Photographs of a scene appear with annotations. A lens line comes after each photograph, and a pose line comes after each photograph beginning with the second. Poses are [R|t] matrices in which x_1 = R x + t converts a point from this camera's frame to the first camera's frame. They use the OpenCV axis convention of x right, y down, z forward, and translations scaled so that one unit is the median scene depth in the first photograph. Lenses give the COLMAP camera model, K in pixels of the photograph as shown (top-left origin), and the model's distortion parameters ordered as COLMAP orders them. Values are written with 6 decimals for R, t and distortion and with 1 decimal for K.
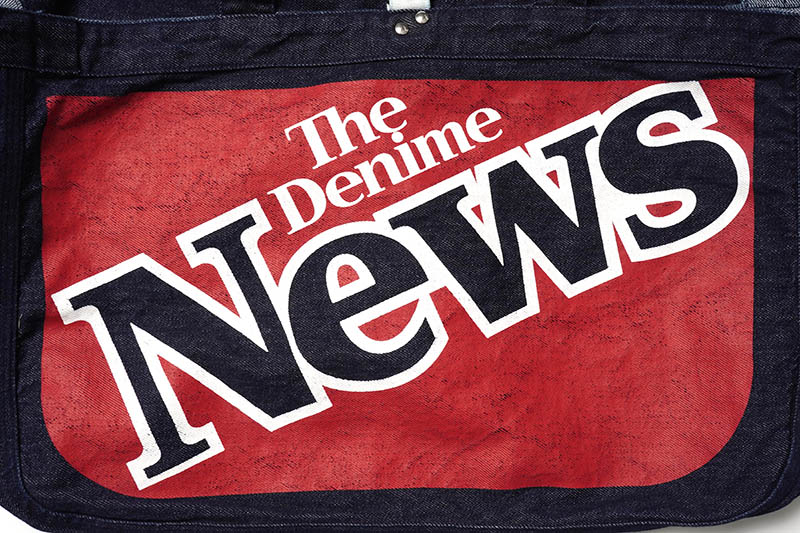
lens RADIAL K [[1004.9, 0, 398.0], [0, 1004.9, 266.6], [0, 0, 1]] dist [0.028536, 0.000000]
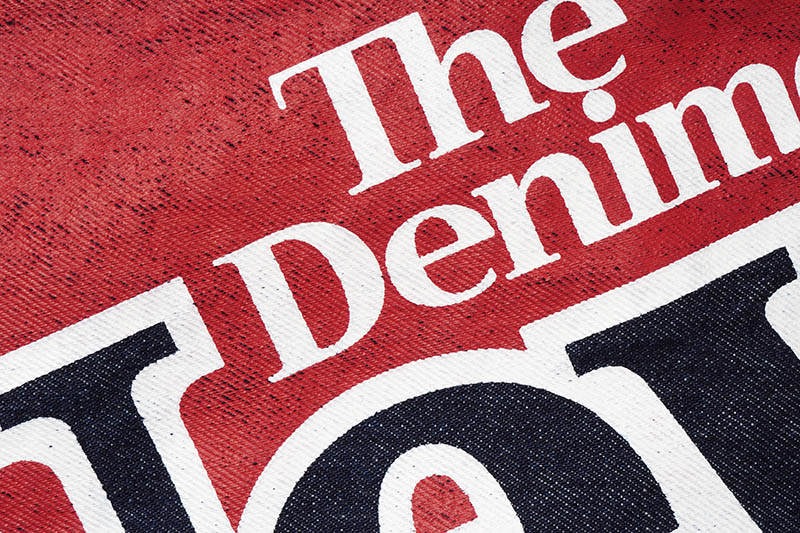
lens RADIAL K [[1907.6, 0, 401.2], [0, 1907.6, 266.3], [0, 0, 1]] dist [0.007433, 0.000000]
pose [[0.999718, 0.022341, 0.008065, -0.071504], [-0.022341, 0.999750, -0.000070, -0.072817], [-0.008064, -0.000110, 0.999967, 0.354217]]
